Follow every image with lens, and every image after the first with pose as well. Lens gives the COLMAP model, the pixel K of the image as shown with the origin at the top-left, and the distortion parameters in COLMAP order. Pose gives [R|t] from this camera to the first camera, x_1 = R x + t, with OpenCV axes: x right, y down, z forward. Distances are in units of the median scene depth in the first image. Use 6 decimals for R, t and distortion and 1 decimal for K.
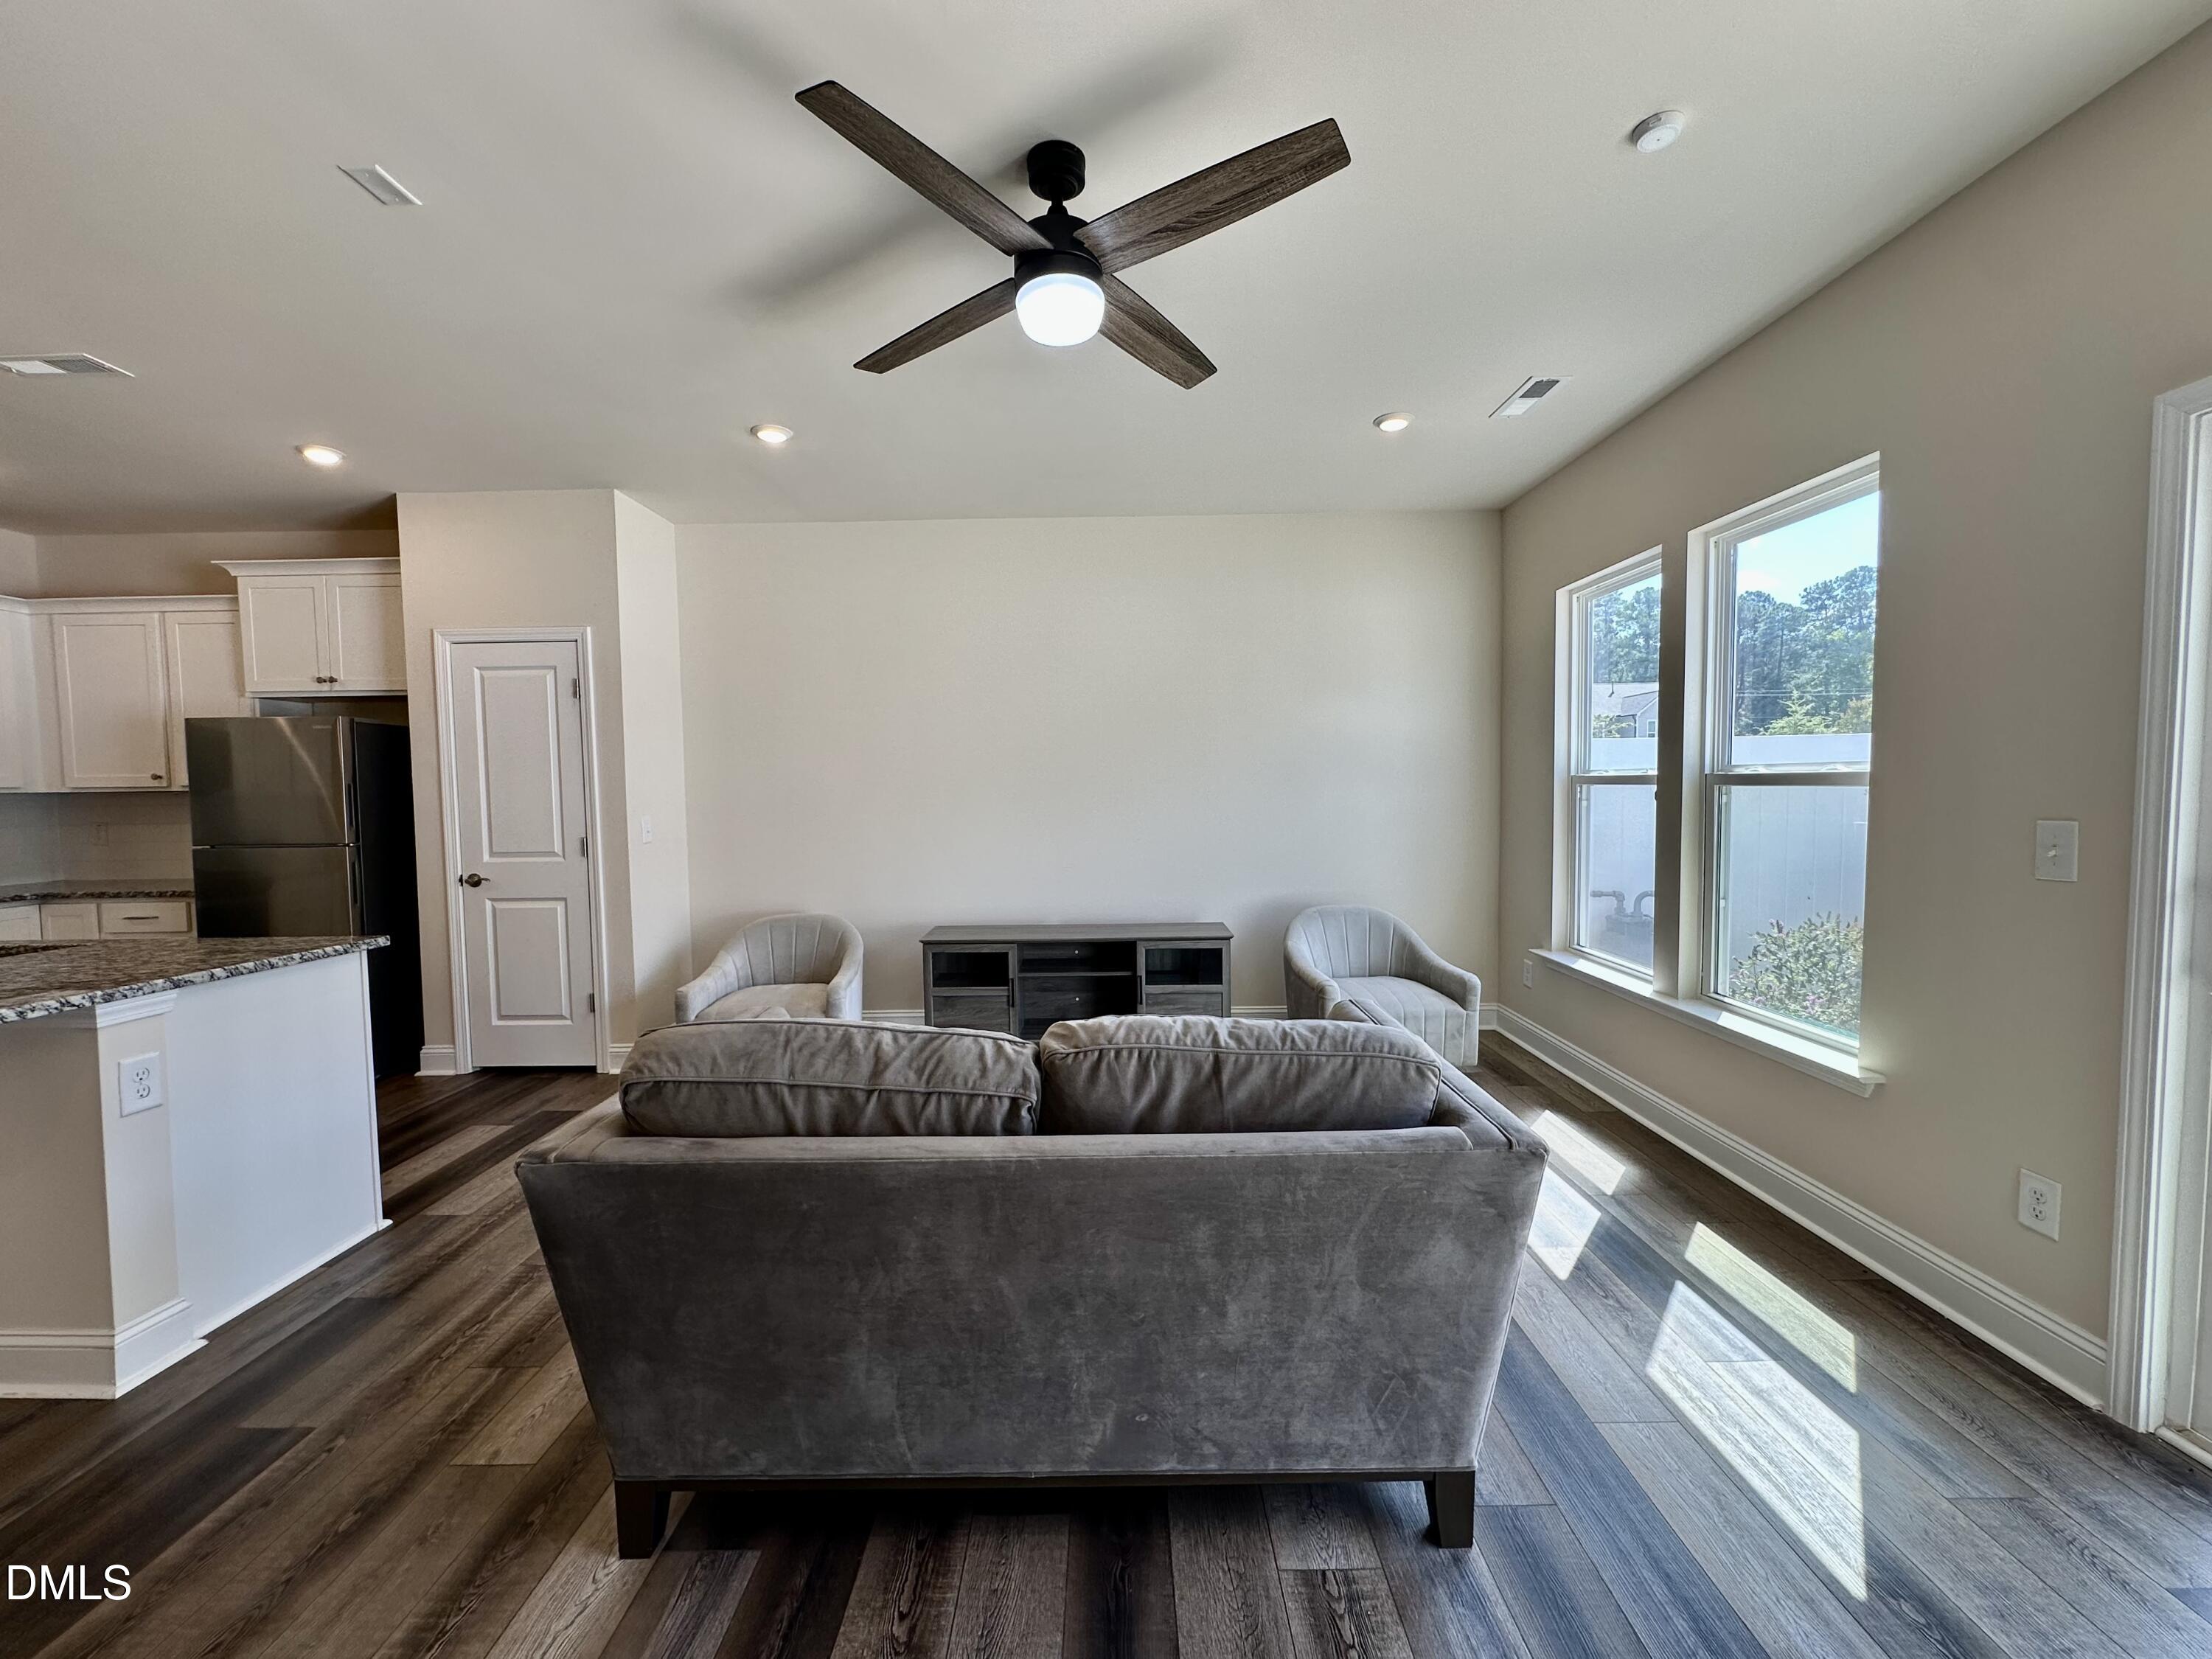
lens RADIAL K [[882.6, 0, 1100.4], [0, 882.6, 837.1], [0, 0, 1]] dist [-0.005699, 0.001313]
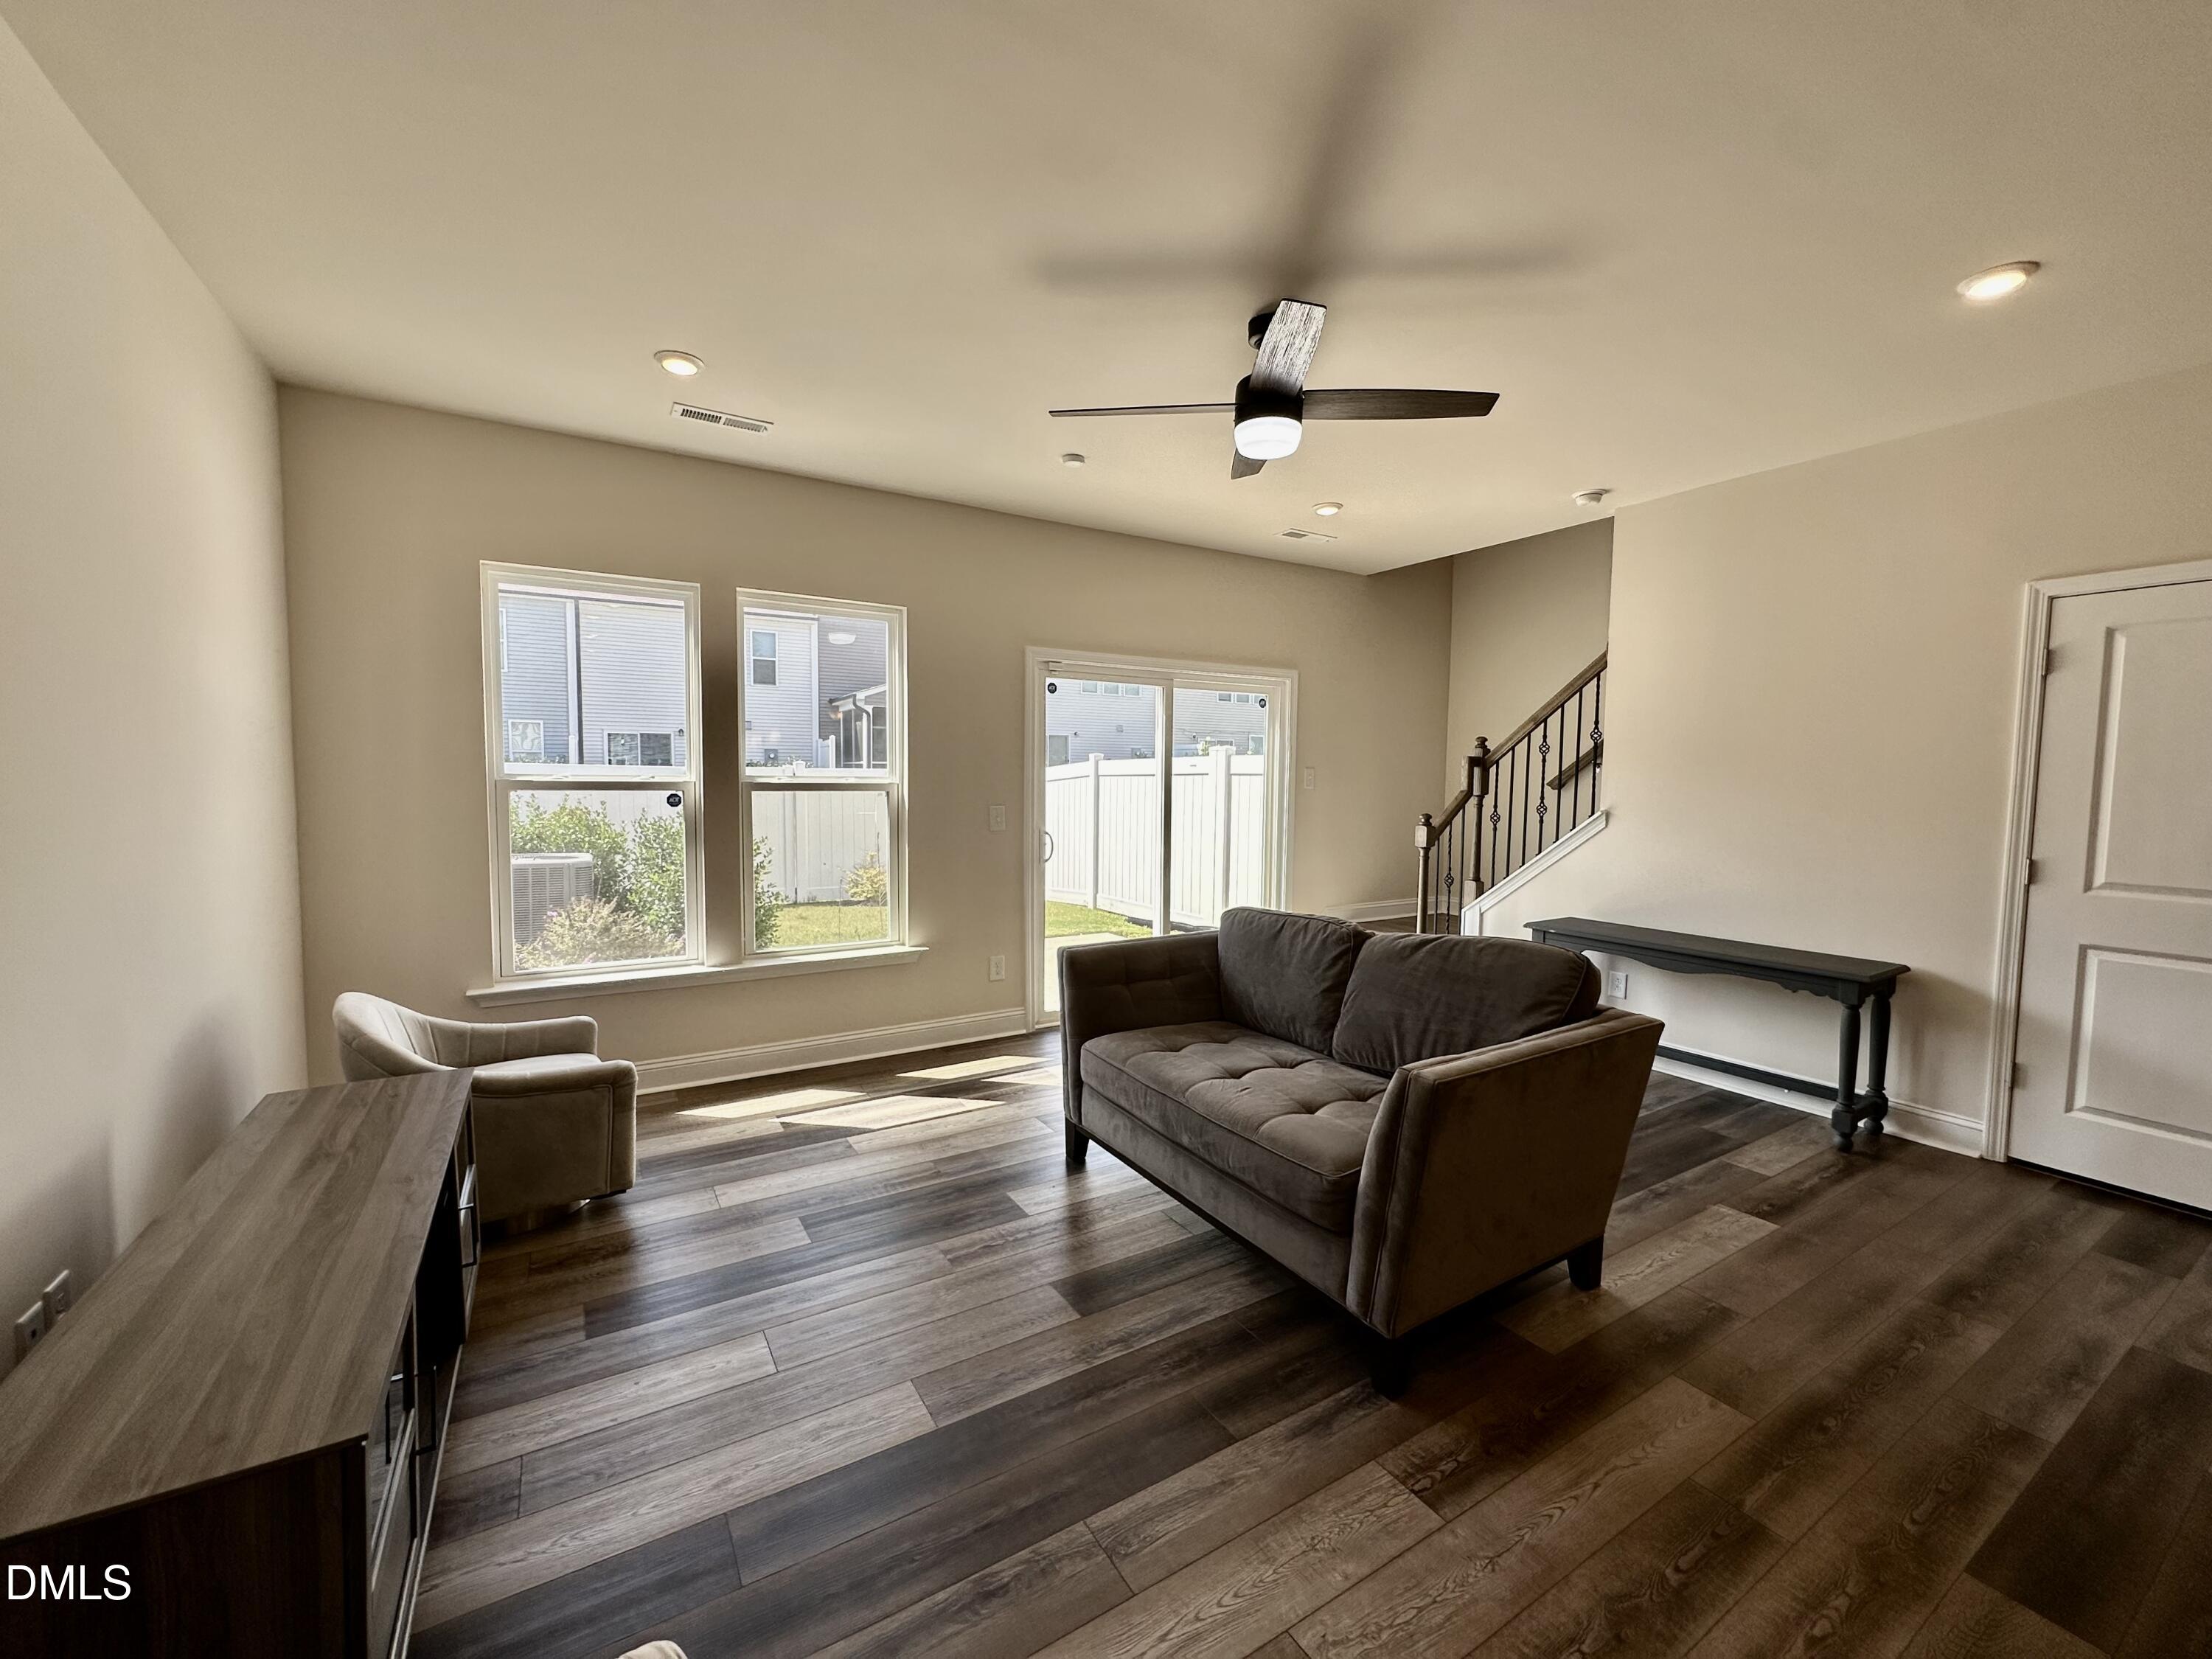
lens RADIAL K [[882.6, 0, 1105.6], [0, 882.6, 835.5], [0, 0, 1]] dist [-0.005699, 0.001313]
pose [[-0.533317, -0.048154, 0.844544, -0.509094], [0.045017, 0.995348, 0.085180, -0.060502], [-0.844717, 0.083447, -0.528668, 0.937161]]
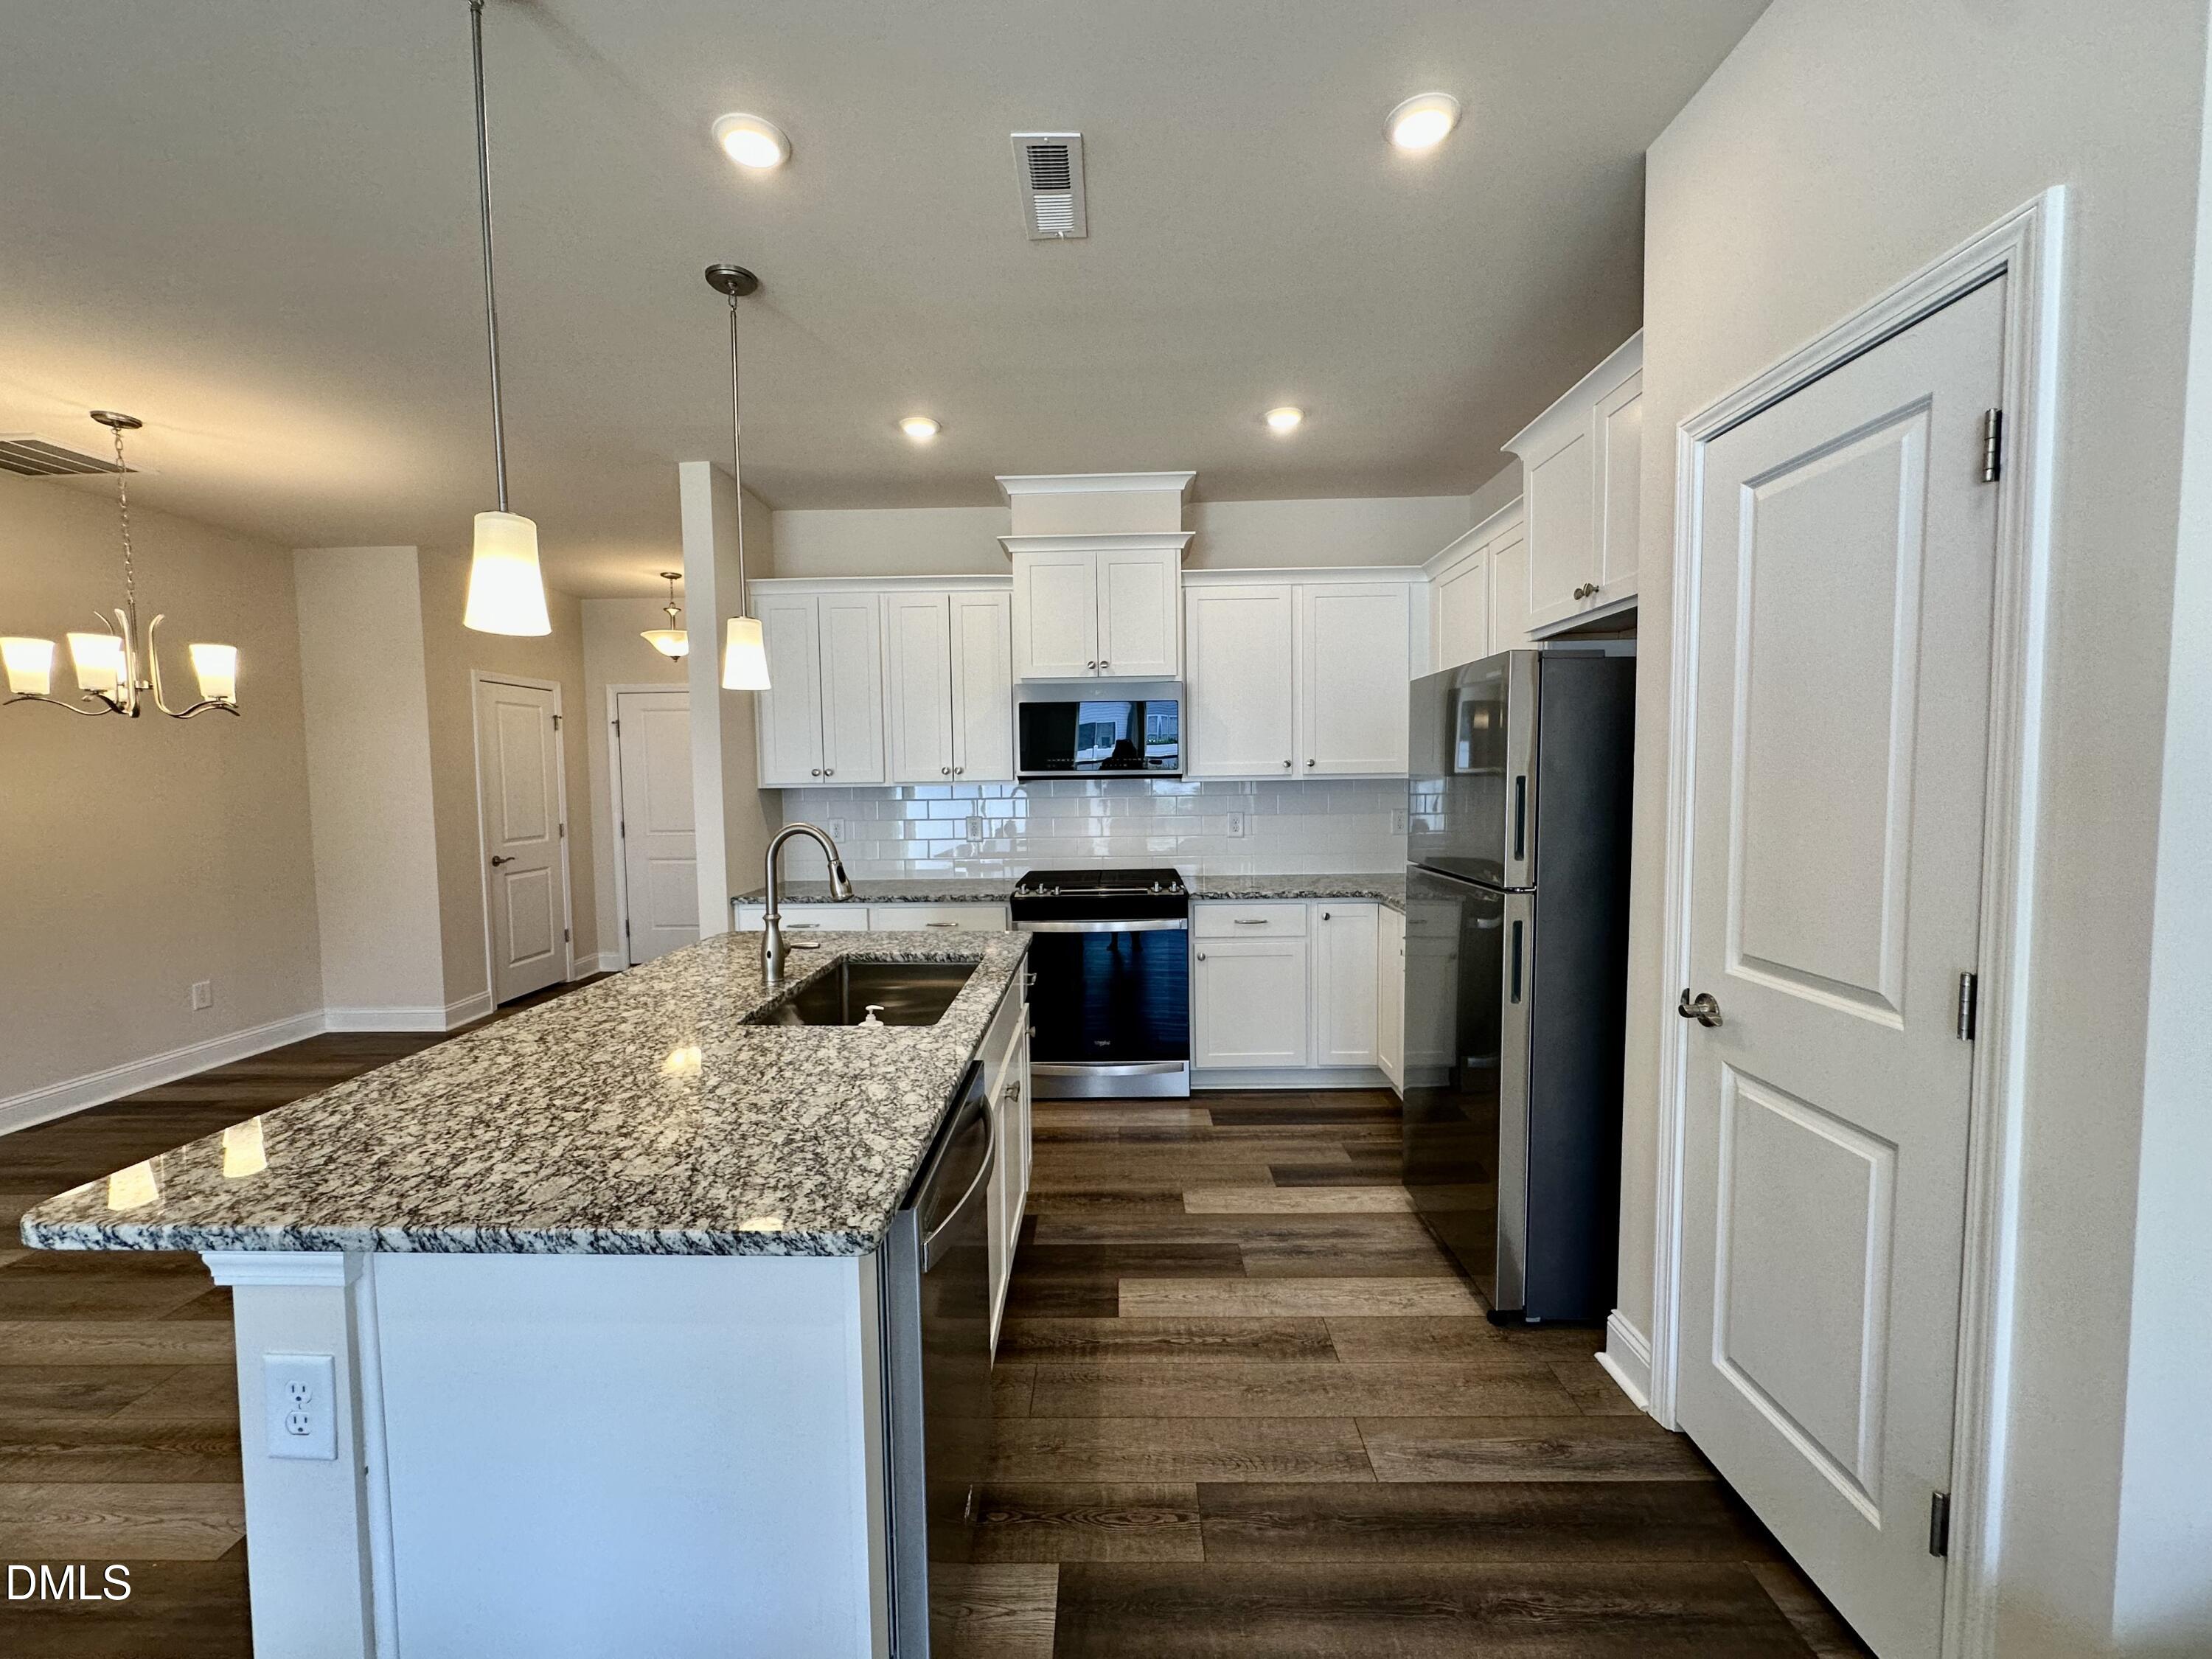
lens RADIAL K [[882.6, 0, 1098.9], [0, 882.6, 829.4], [0, 0, 1]] dist [-0.005699, 0.001313]
pose [[-0.012586, 0.073824, -0.997192, -0.301434], [-0.041822, 0.996359, 0.074290, -0.055823], [0.999046, 0.042640, -0.009452, 0.721574]]
